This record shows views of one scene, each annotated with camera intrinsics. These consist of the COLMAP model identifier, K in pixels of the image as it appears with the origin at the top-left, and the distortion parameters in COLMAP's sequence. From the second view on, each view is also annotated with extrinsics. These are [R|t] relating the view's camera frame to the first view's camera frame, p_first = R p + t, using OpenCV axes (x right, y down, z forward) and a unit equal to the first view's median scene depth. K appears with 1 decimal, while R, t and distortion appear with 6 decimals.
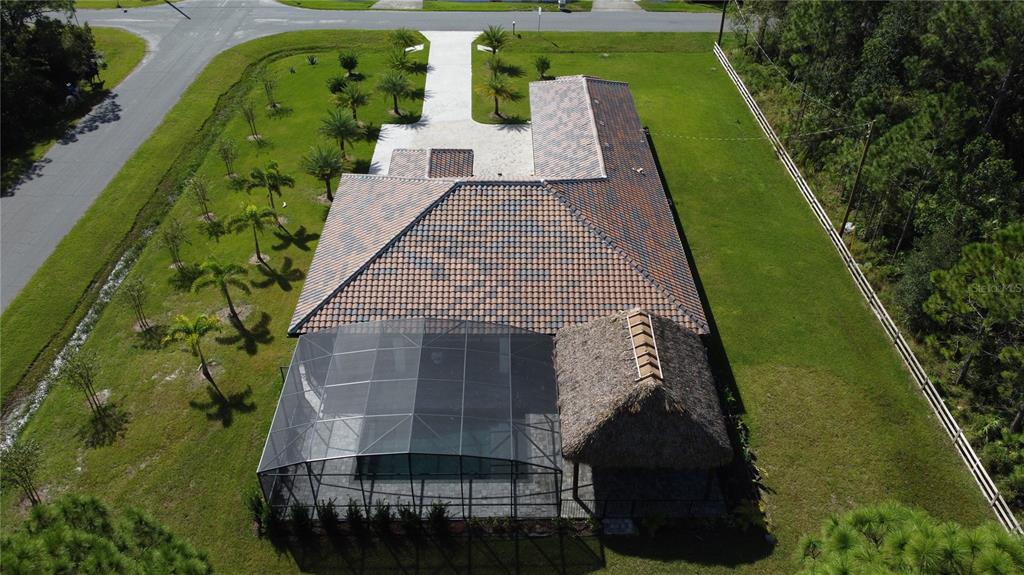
lens RADIAL K [[776.0, 0, 512.5], [0, 776.0, 283.3], [0, 0, 1]] dist [0.003259, -0.001438]
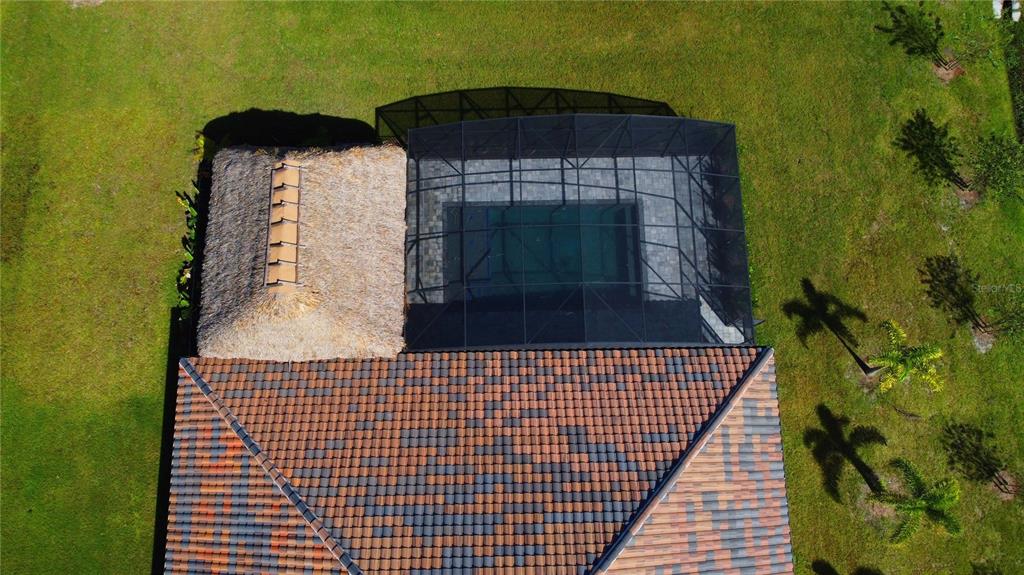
lens RADIAL K [[776.0, 0, 512.5], [0, 776.0, 283.3], [0, 0, 1]] dist [0.003259, -0.001438]
pose [[-0.999453, 0.004599, -0.032736, -0.021667], [-0.031728, -0.411531, 0.910843, -0.512856], [-0.009283, 0.911384, 0.411452, 0.593486]]
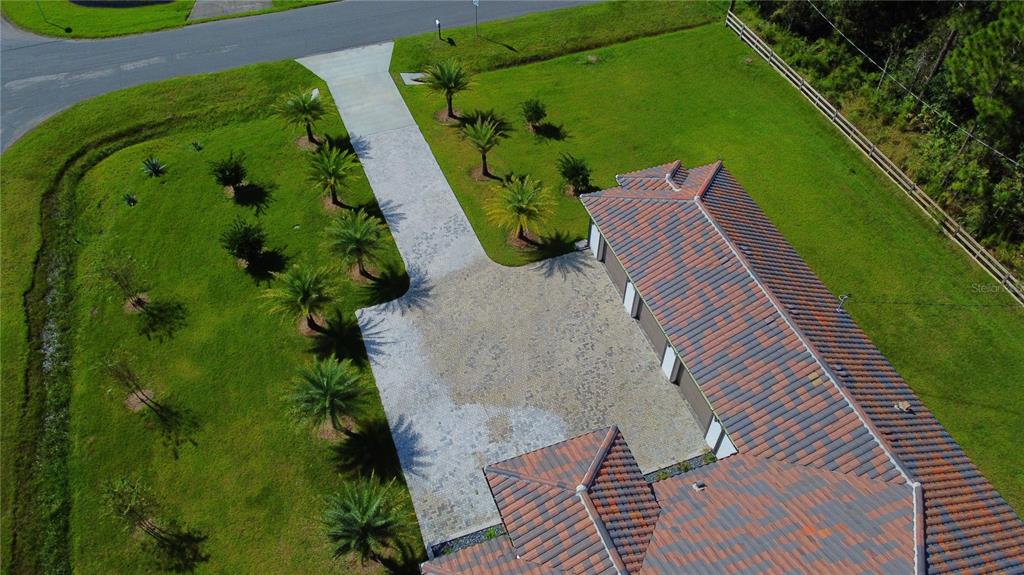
lens RADIAL K [[776.0, 0, 512.5], [0, 776.0, 283.3], [0, 0, 1]] dist [0.003259, -0.001438]
pose [[0.942476, -0.251433, 0.220273, -0.280807], [0.202434, 0.953695, 0.222455, -0.517059], [-0.266006, -0.165068, 0.949733, 0.633591]]
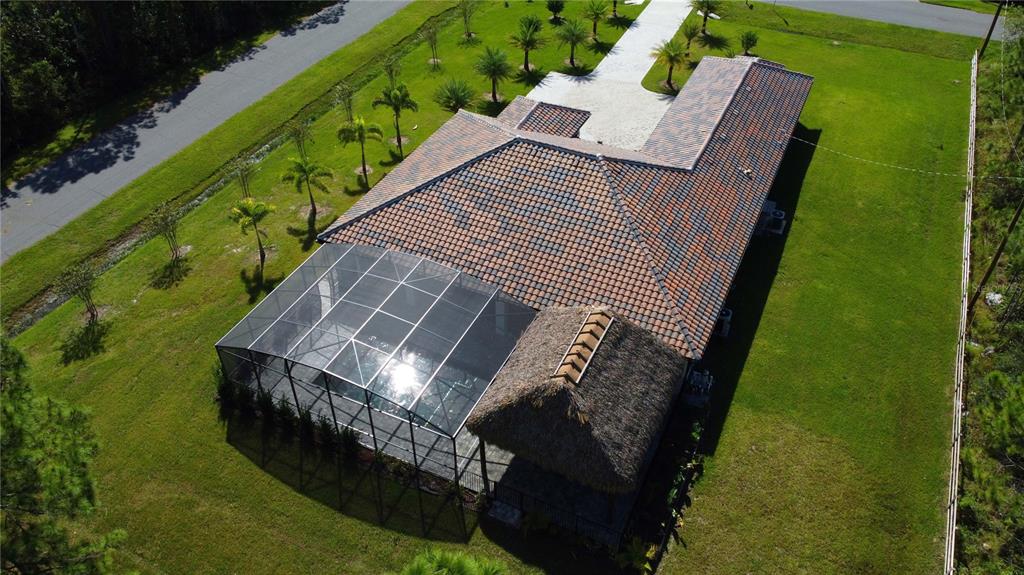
lens RADIAL K [[776.0, 0, 512.5], [0, 776.0, 283.3], [0, 0, 1]] dist [0.003259, -0.001438]
pose [[0.899410, 0.278869, -0.336593, 0.311365], [-0.258100, 0.960292, 0.105938, -0.055935], [0.352770, -0.008407, 0.935672, 0.071667]]
